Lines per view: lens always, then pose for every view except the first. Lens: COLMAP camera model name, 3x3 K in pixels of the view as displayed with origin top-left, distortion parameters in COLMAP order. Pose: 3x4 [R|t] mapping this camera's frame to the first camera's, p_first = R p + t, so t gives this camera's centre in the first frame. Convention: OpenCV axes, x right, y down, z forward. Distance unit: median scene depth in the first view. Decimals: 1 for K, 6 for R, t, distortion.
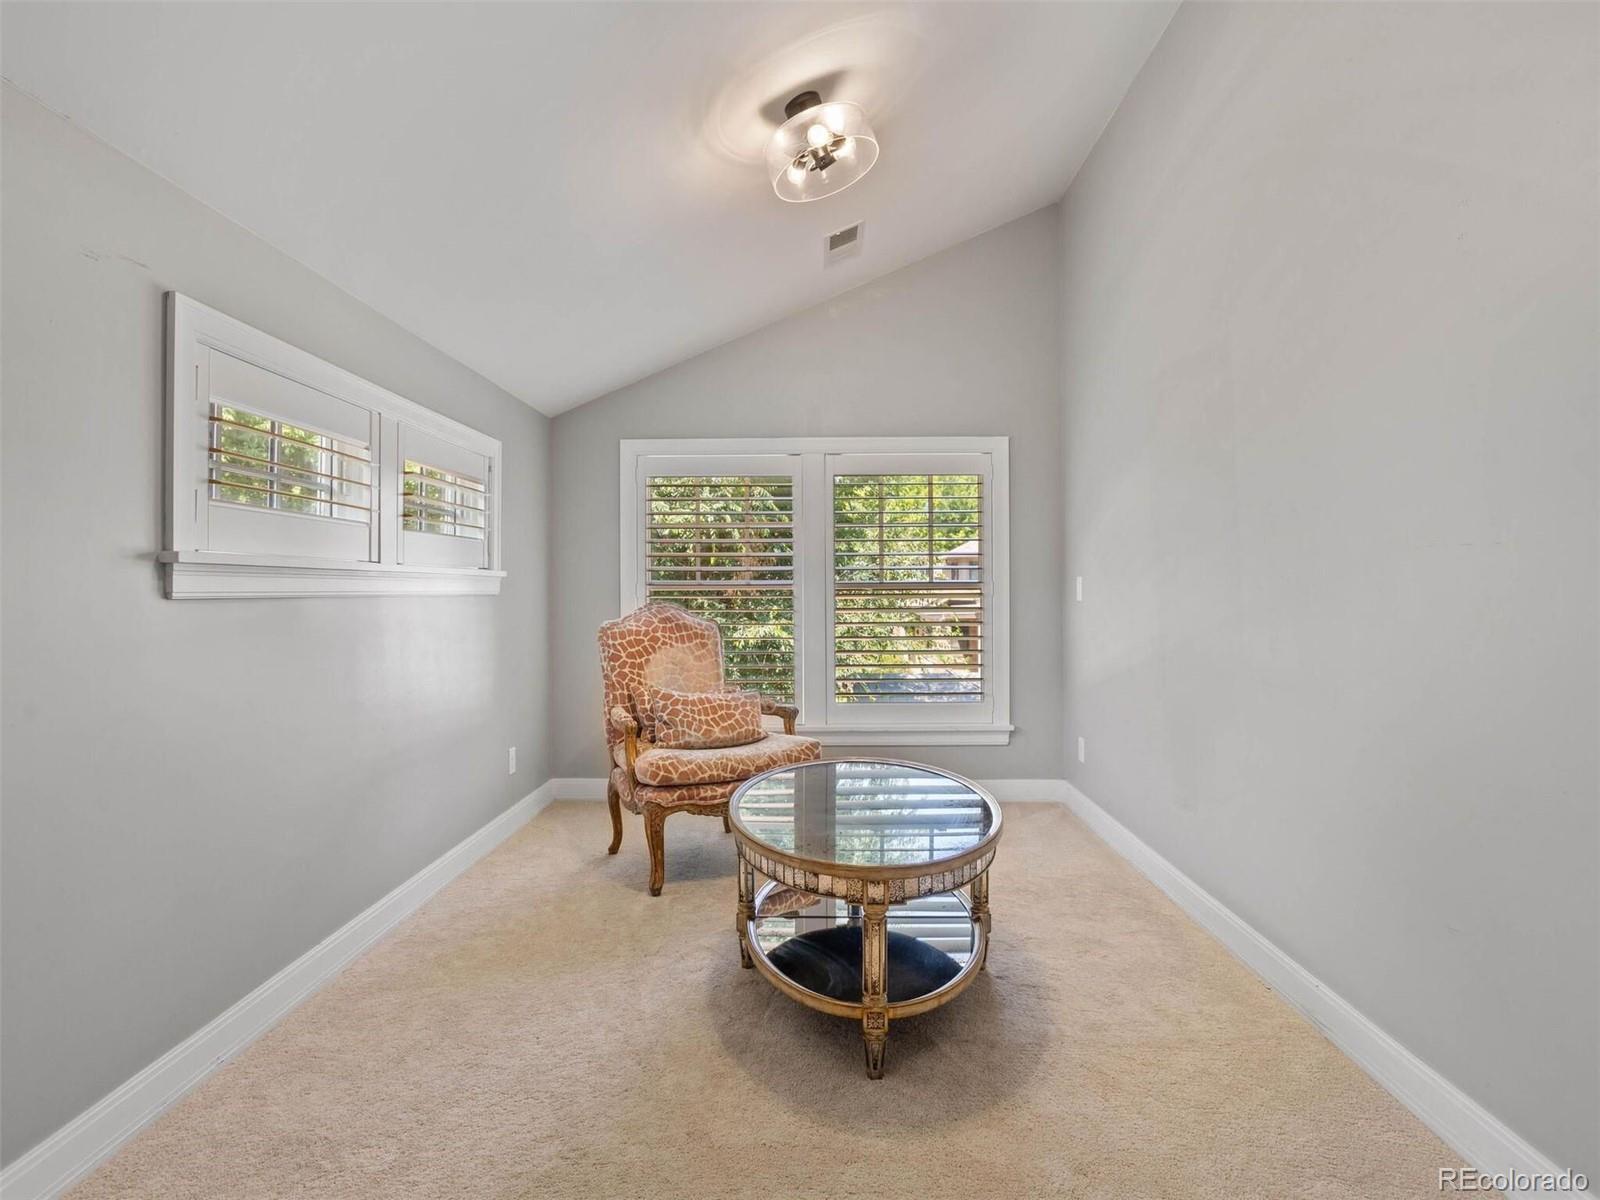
lens RADIAL K [[872.6, 0, 793.4], [0, 872.6, 591.5], [0, 0, 1]] dist [-0.066187, 0.042211]
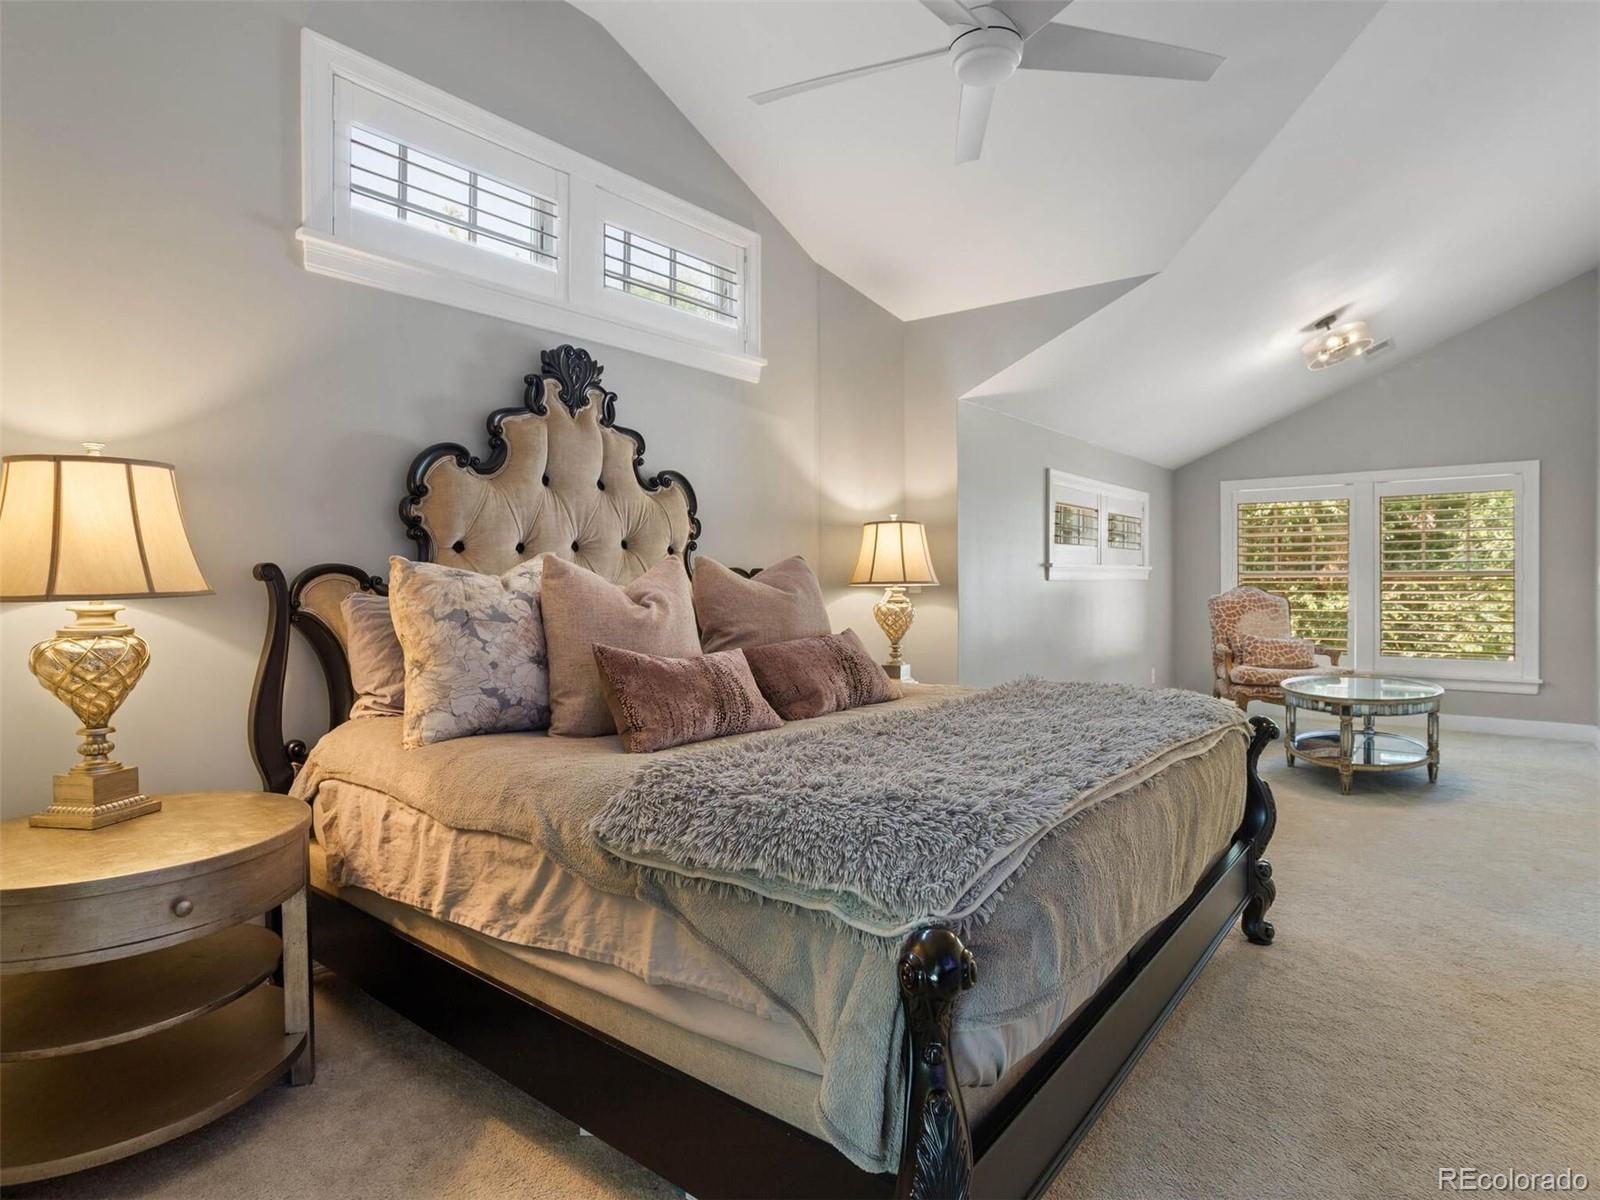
lens RADIAL K [[872.6, 0, 793.4], [0, 872.6, 591.5], [0, 0, 1]] dist [-0.066187, 0.042211]
pose [[0.798499, 0.006999, -0.601955, 0.151154], [0.000817, 0.999919, 0.012710, 0.004126], [0.601996, -0.010640, 0.798429, -0.881051]]
